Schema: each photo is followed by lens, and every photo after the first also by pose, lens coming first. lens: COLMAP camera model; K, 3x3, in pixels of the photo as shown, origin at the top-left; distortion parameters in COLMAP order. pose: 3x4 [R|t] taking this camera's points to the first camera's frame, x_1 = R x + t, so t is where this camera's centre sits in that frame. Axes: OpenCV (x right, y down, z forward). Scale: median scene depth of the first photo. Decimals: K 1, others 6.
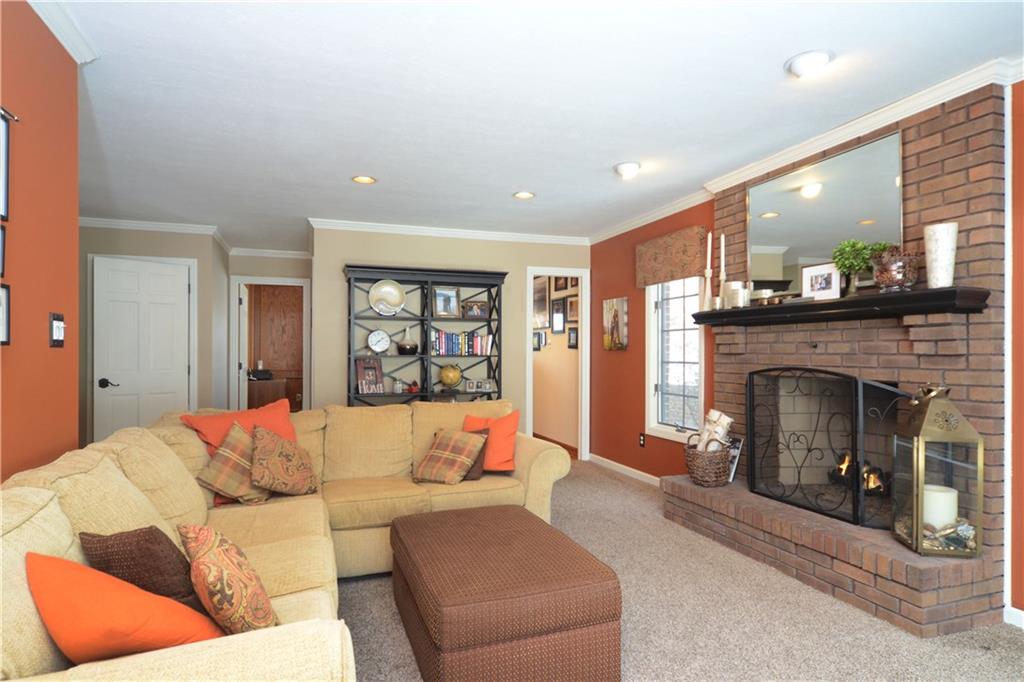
lens RADIAL K [[572.2, 0, 512.5], [0, 572.2, 343.9], [0, 0, 1]] dist [0.003871, 0.001249]
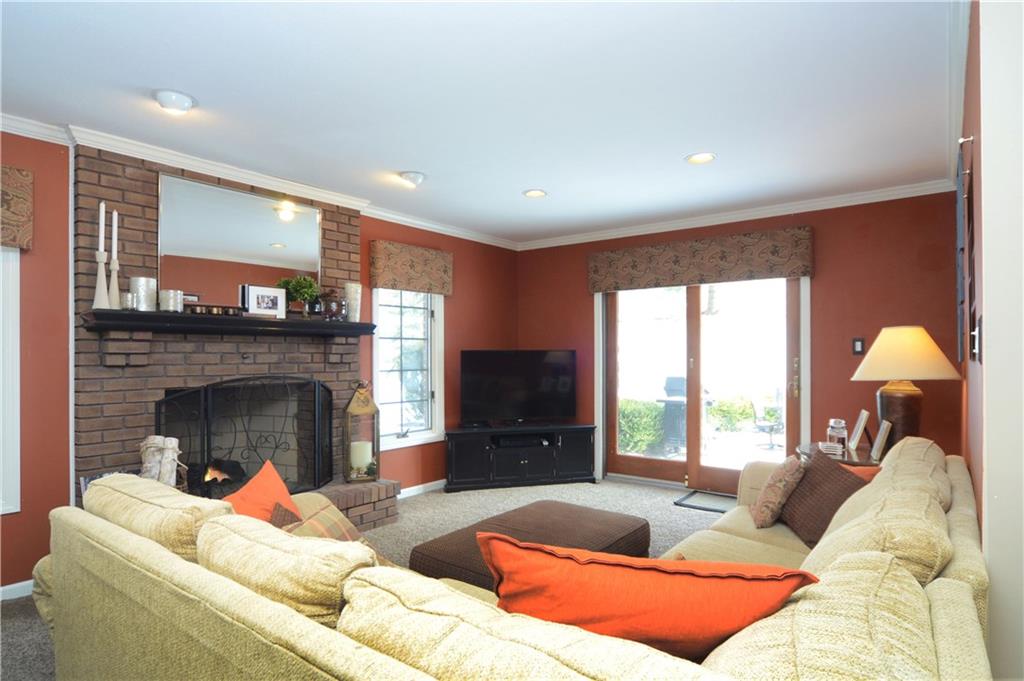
lens RADIAL K [[572.2, 0, 502.5], [0, 572.2, 342.9], [0, 0, 1]] dist [0.003871, 0.001249]
pose [[-0.533352, 0.022153, 0.845603, -0.686990], [-0.004266, 0.999574, -0.028878, 0.007016], [-0.845883, -0.019010, -0.533030, 1.191274]]
